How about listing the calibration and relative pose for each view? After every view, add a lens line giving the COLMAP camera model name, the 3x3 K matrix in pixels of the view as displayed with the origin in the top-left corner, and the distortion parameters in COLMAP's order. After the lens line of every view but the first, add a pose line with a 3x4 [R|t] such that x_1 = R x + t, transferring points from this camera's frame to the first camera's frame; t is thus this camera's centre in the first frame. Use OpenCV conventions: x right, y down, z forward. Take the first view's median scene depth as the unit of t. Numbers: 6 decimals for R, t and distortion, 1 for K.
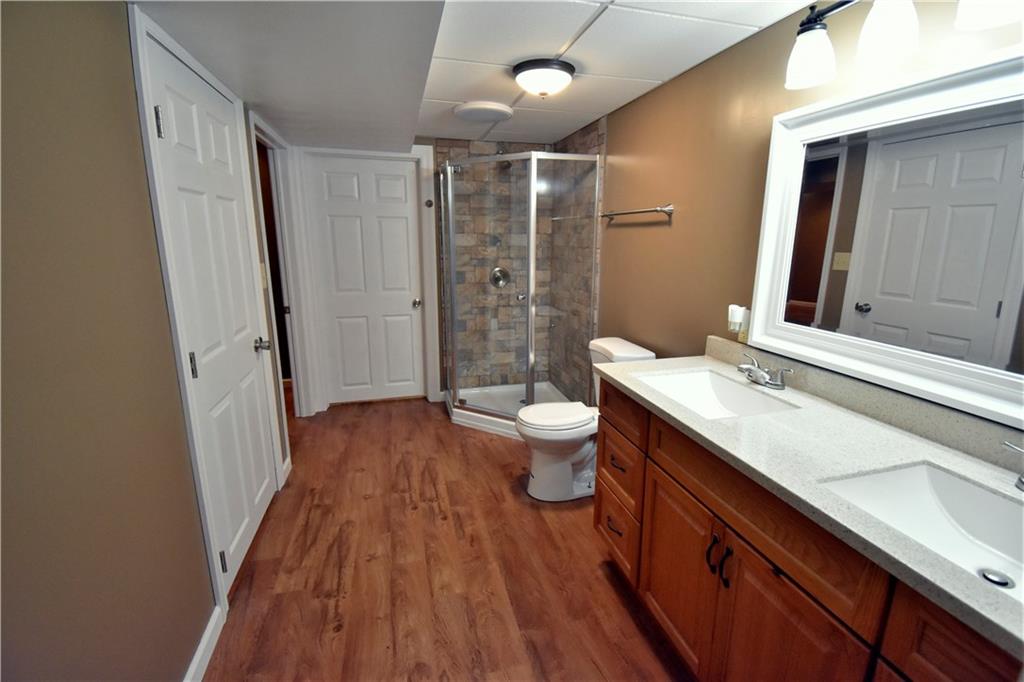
lens RADIAL K [[453.2, 0, 515.8], [0, 453.2, 336.7], [0, 0, 1]] dist [0.023292, -0.026316]
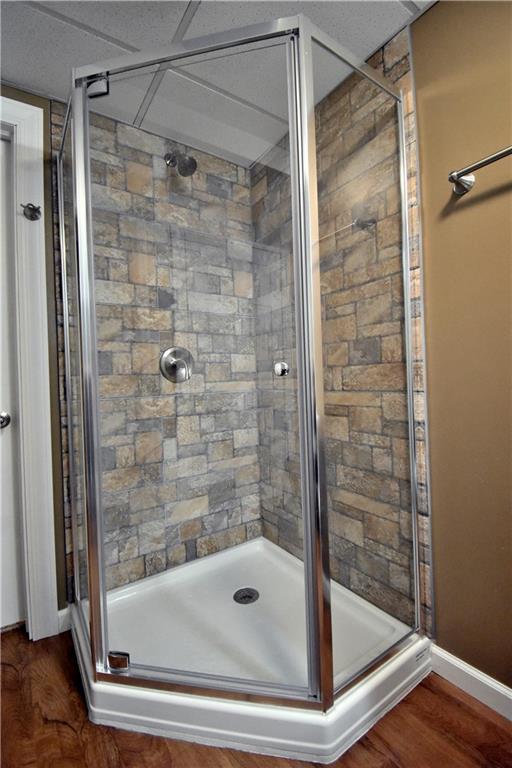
lens RADIAL K [[339.9, 0, 256.0], [0, 339.9, 384.0], [0, 0, 1]] dist [0.023292, -0.026316]
pose [[0.940078, -0.036638, 0.338984, -0.090582], [0.107303, 0.975483, -0.192143, -0.014923], [-0.323634, 0.217003, 0.920962, 0.597089]]
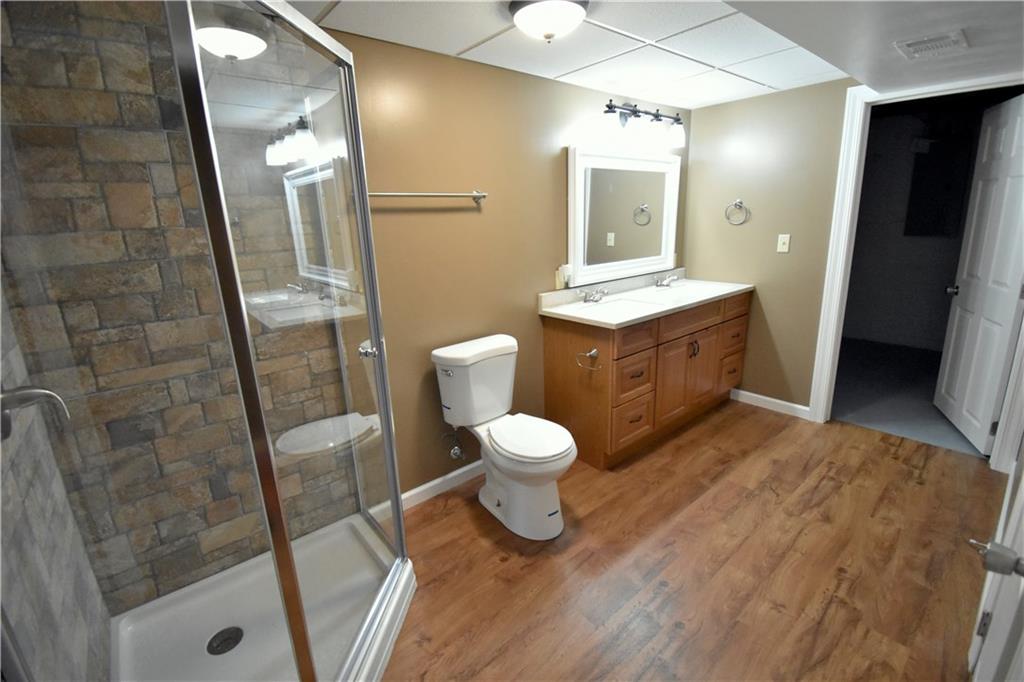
lens RADIAL K [[453.2, 0, 515.8], [0, 453.2, 336.7], [0, 0, 1]] dist [0.023292, -0.026316]
pose [[-0.428266, -0.222409, 0.875856, -0.394122], [0.225246, 0.912372, 0.341820, -0.191914], [-0.875130, 0.343673, -0.340641, 0.828689]]
